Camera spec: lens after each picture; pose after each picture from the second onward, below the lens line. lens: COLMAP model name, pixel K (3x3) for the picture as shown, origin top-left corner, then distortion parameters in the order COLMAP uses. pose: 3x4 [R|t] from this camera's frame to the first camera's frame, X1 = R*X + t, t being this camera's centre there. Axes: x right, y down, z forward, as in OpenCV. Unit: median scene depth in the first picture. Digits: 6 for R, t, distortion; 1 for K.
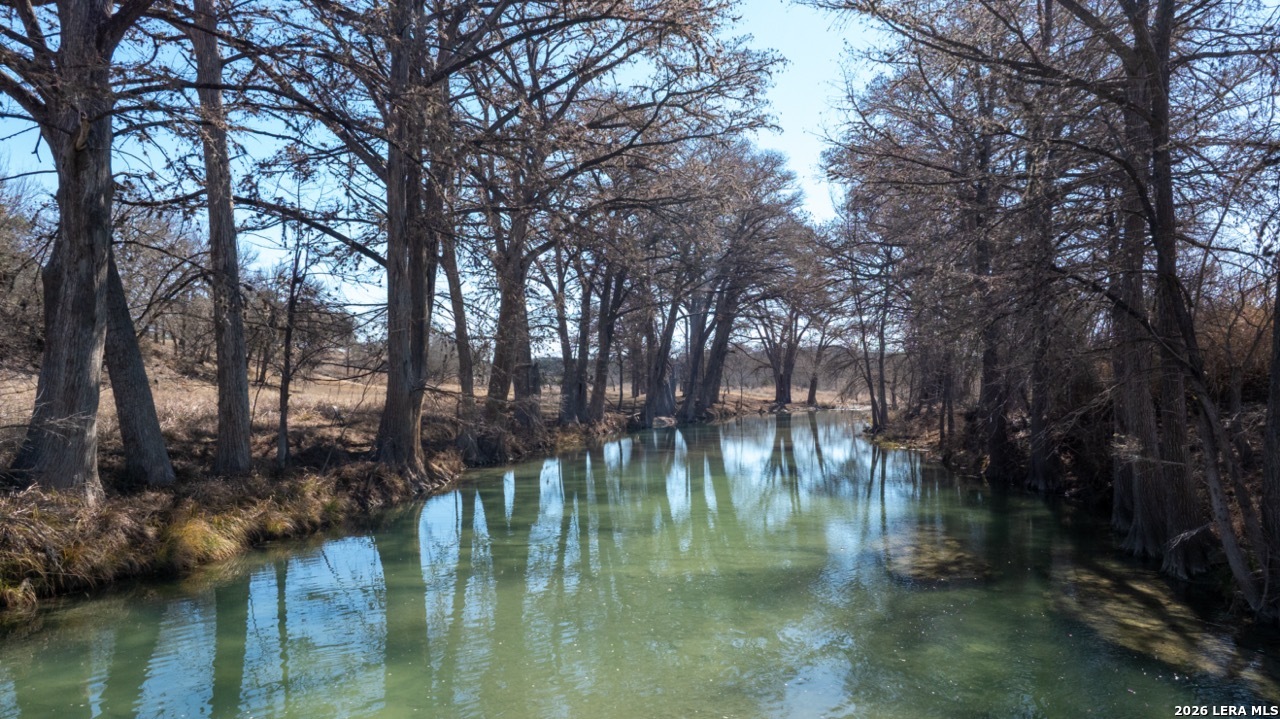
lens RADIAL K [[896.0, 0, 646.7], [0, 896.0, 359.8], [0, 0, 1]] dist [-0.036968, 0.032227]
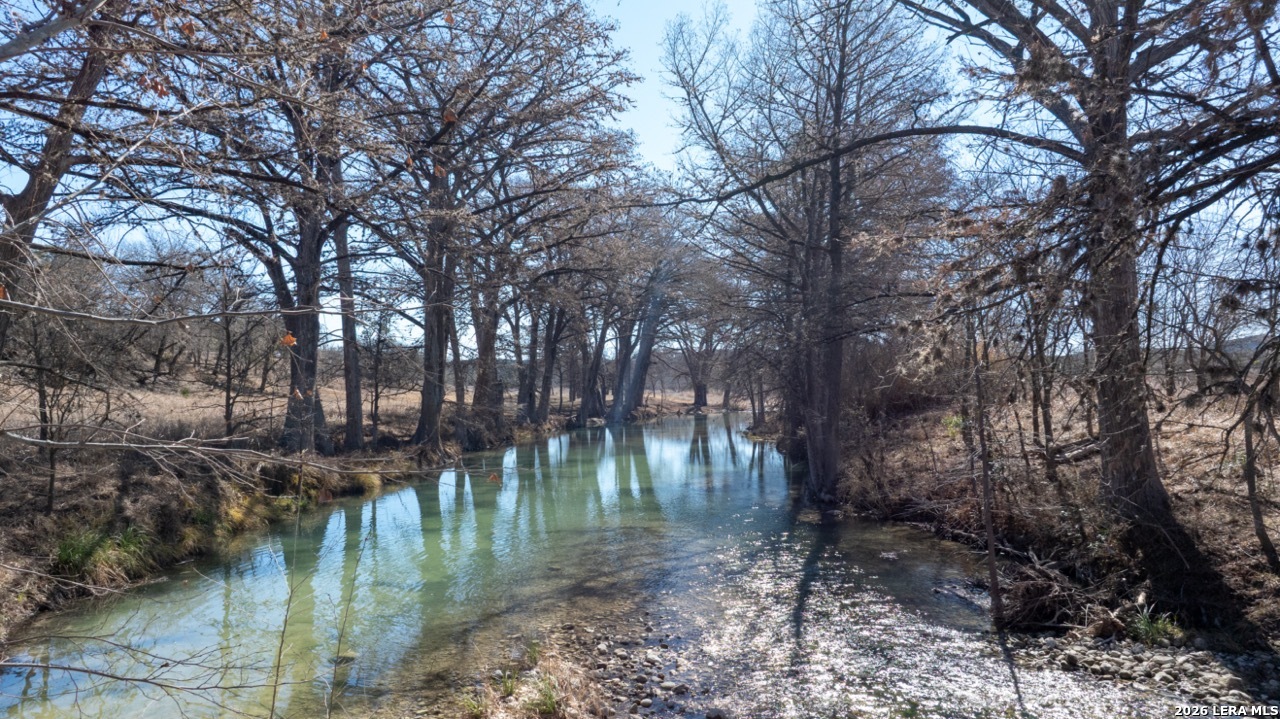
lens RADIAL K [[896.0, 0, 650.0], [0, 896.0, 367.3], [0, 0, 1]] dist [-0.036968, 0.032227]
pose [[0.997195, 0.002972, 0.074783, 0.001034], [-0.003554, 0.999964, 0.007656, -0.014608], [-0.074758, -0.007901, 0.997170, -0.220652]]
